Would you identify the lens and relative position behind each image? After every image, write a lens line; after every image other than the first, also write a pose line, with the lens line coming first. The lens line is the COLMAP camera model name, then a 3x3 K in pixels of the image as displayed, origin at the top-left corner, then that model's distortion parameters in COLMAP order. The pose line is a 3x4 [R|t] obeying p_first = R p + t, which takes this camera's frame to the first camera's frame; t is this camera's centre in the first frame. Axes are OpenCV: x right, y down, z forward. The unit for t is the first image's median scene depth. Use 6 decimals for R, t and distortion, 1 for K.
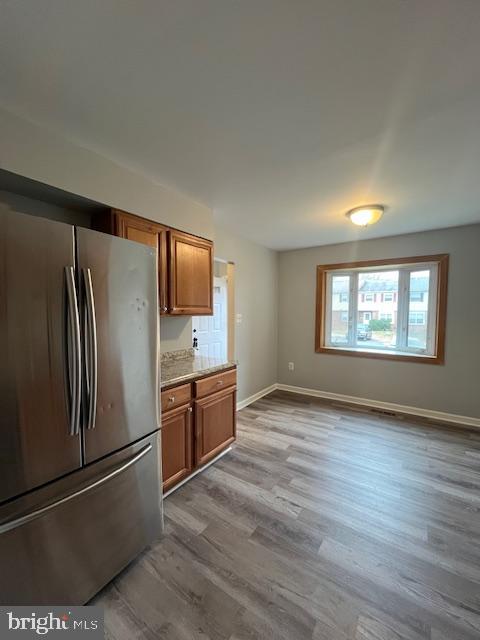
lens RADIAL K [[259.4, 0, 240.1], [0, 259.4, 320.9], [0, 0, 1]] dist [-0.002140, -0.000185]
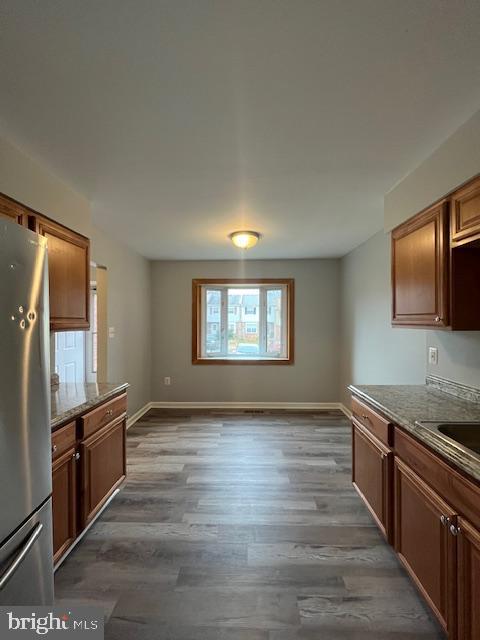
lens RADIAL K [[259.4, 0, 241.7], [0, 259.4, 321.1], [0, 0, 1]] dist [-0.002140, -0.000185]
pose [[0.841288, -0.003536, 0.540575, -0.141322], [0.027006, 0.999005, -0.035495, -0.007392], [-0.539912, 0.044460, 0.840547, 0.065637]]
